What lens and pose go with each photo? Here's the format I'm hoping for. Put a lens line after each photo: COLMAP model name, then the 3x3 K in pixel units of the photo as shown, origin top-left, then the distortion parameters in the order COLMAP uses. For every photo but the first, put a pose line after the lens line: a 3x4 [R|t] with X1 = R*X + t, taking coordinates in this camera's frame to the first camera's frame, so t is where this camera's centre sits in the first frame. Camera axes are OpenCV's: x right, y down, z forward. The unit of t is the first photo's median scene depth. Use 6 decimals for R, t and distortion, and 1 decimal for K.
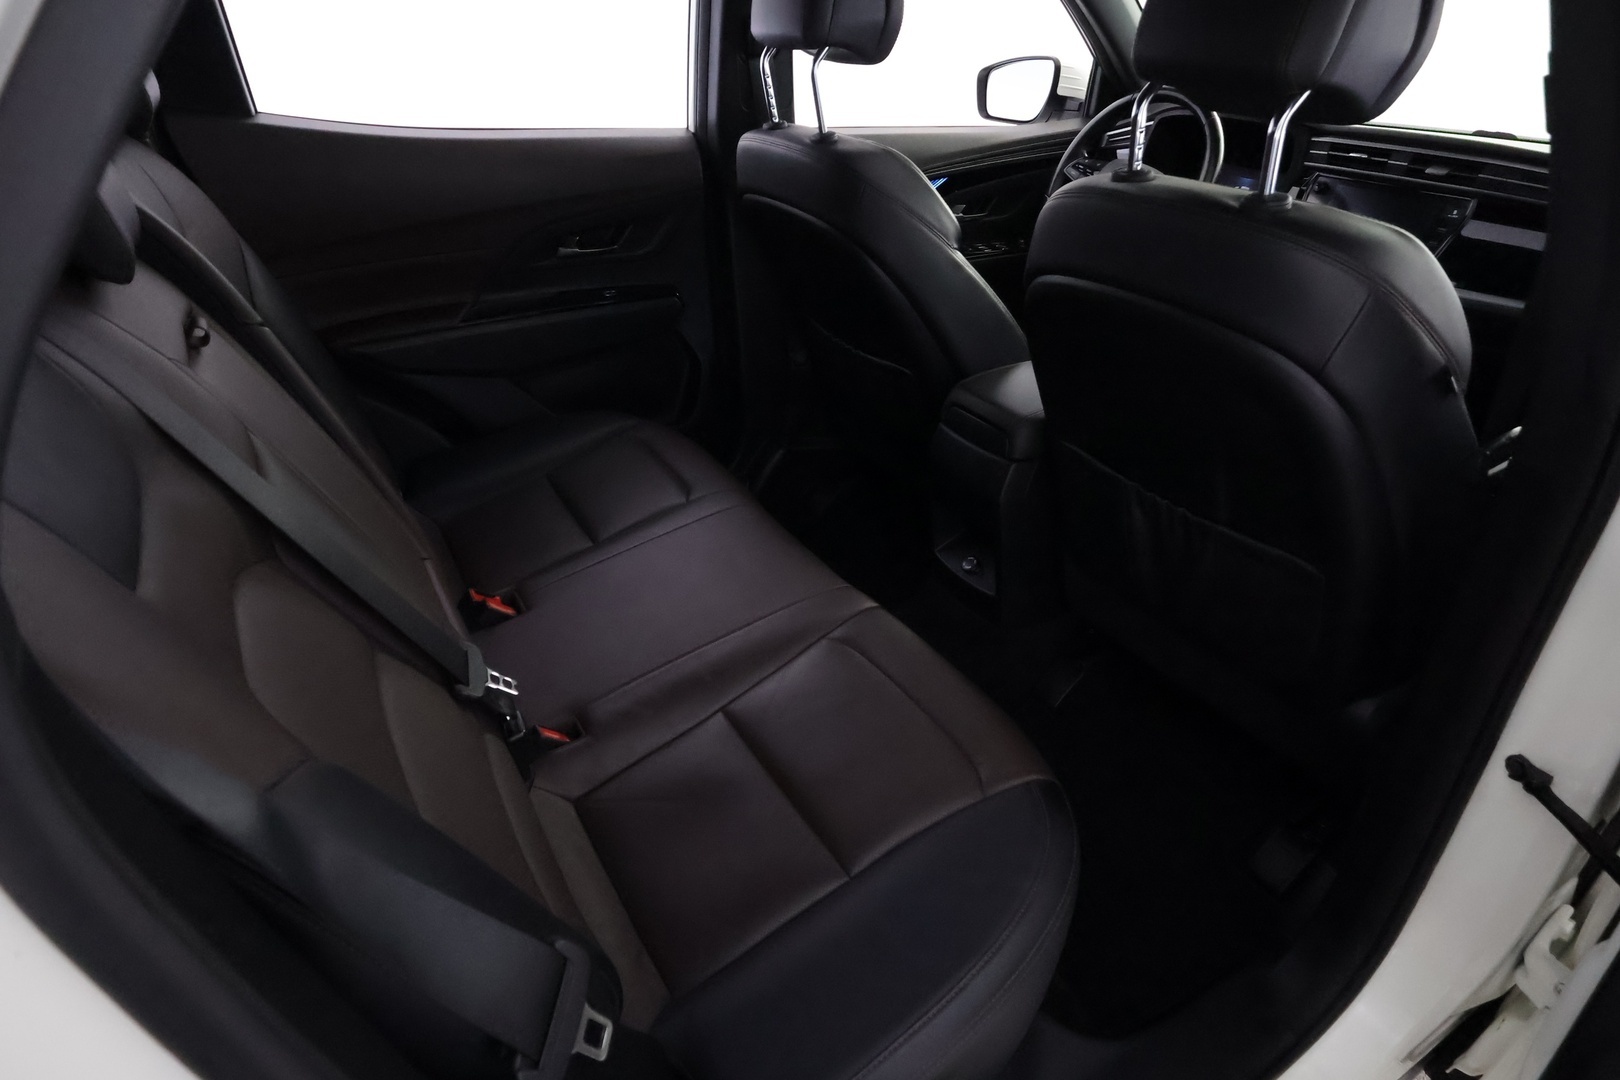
lens RADIAL K [[908.7, 0, 834.6], [0, 908.7, 542.2], [0, 0, 1]] dist [-0.004542, 0.005848]
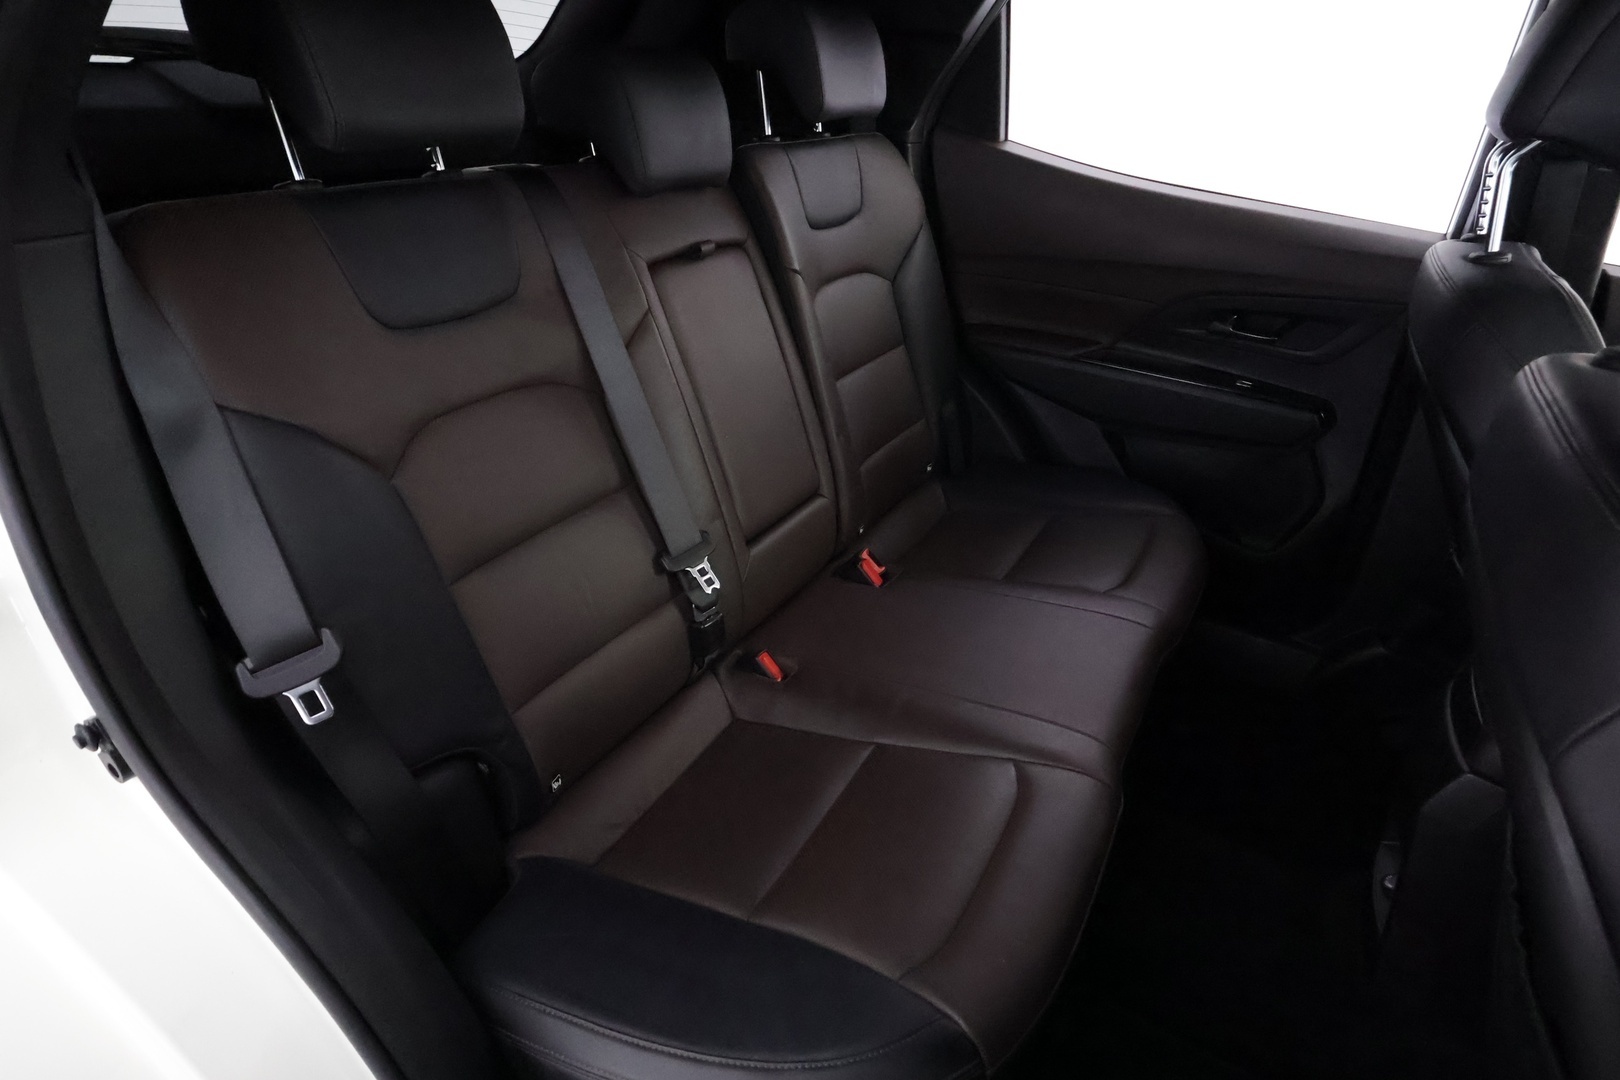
lens RADIAL K [[908.7, 0, 816.4], [0, 908.7, 551.5], [0, 0, 1]] dist [-0.004542, 0.005848]
pose [[0.502196, 0.448192, -0.739542, 0.338701], [-0.499350, 0.848513, 0.175143, -0.092271], [0.706009, 0.281335, 0.649925, 0.186866]]
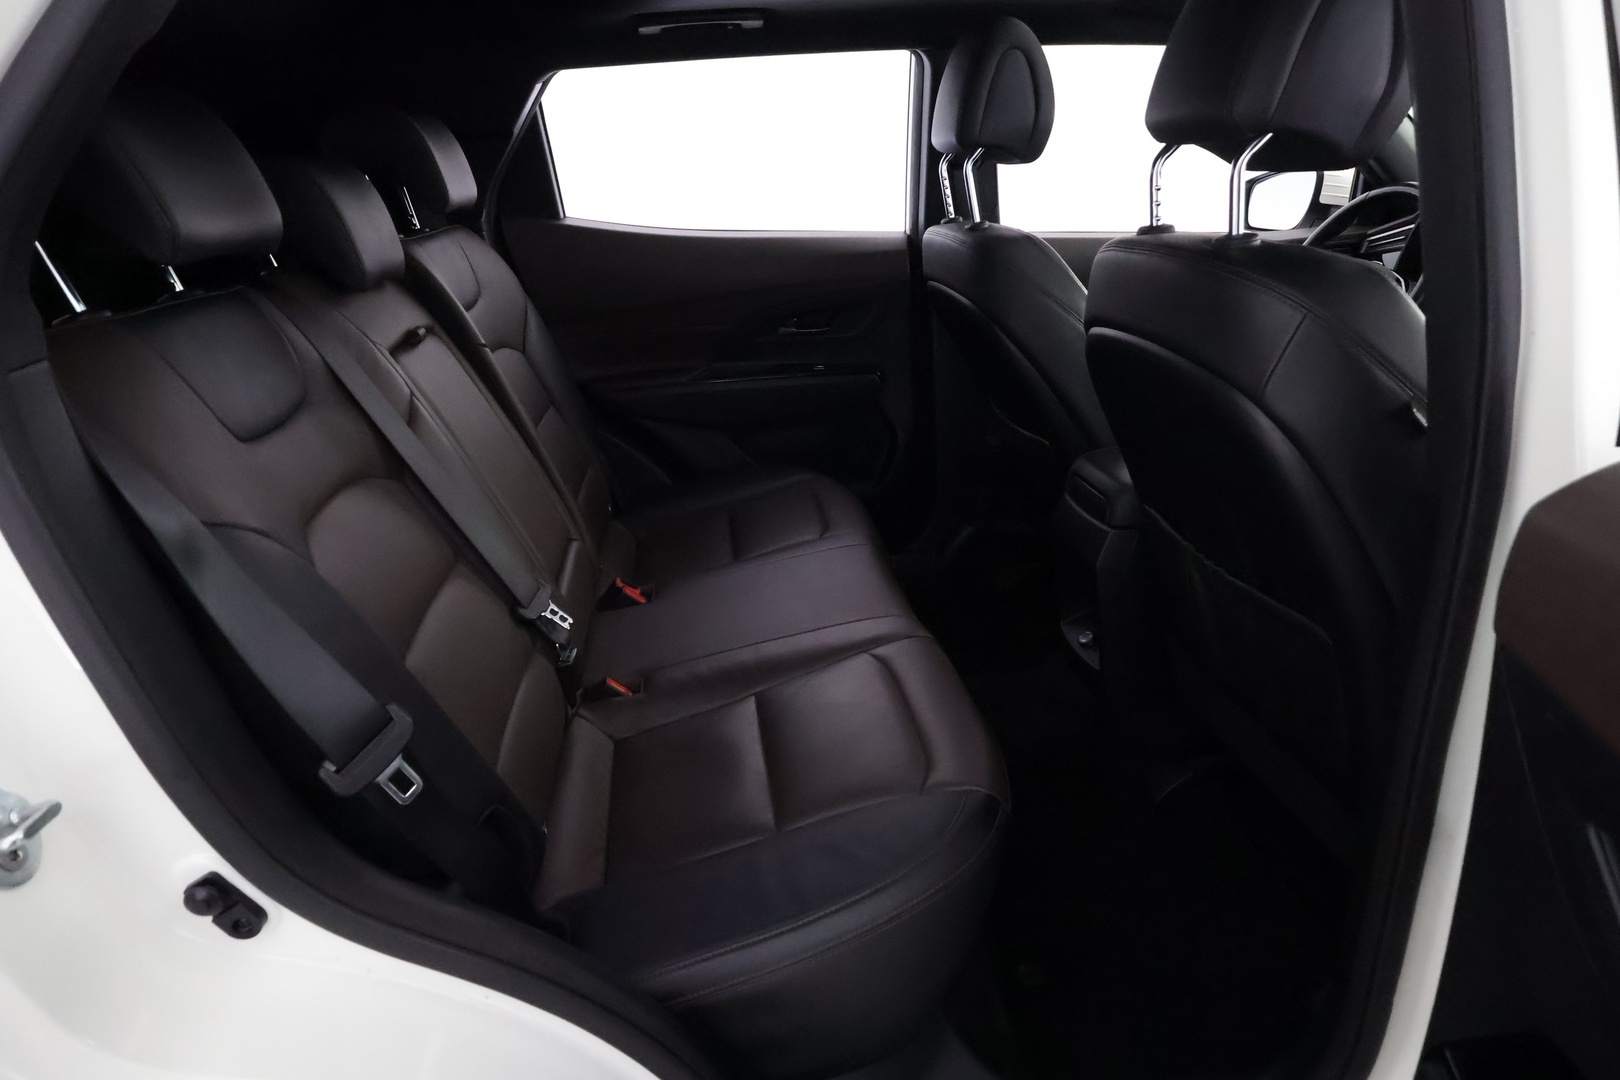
lens RADIAL K [[908.7, 0, 824.2], [0, 908.7, 535.9], [0, 0, 1]] dist [-0.004542, 0.005848]
pose [[0.921669, 0.108764, -0.372421, 0.252583], [-0.161043, 0.980551, -0.112184, 0.074926], [0.352976, 0.163372, 0.921259, -0.027135]]
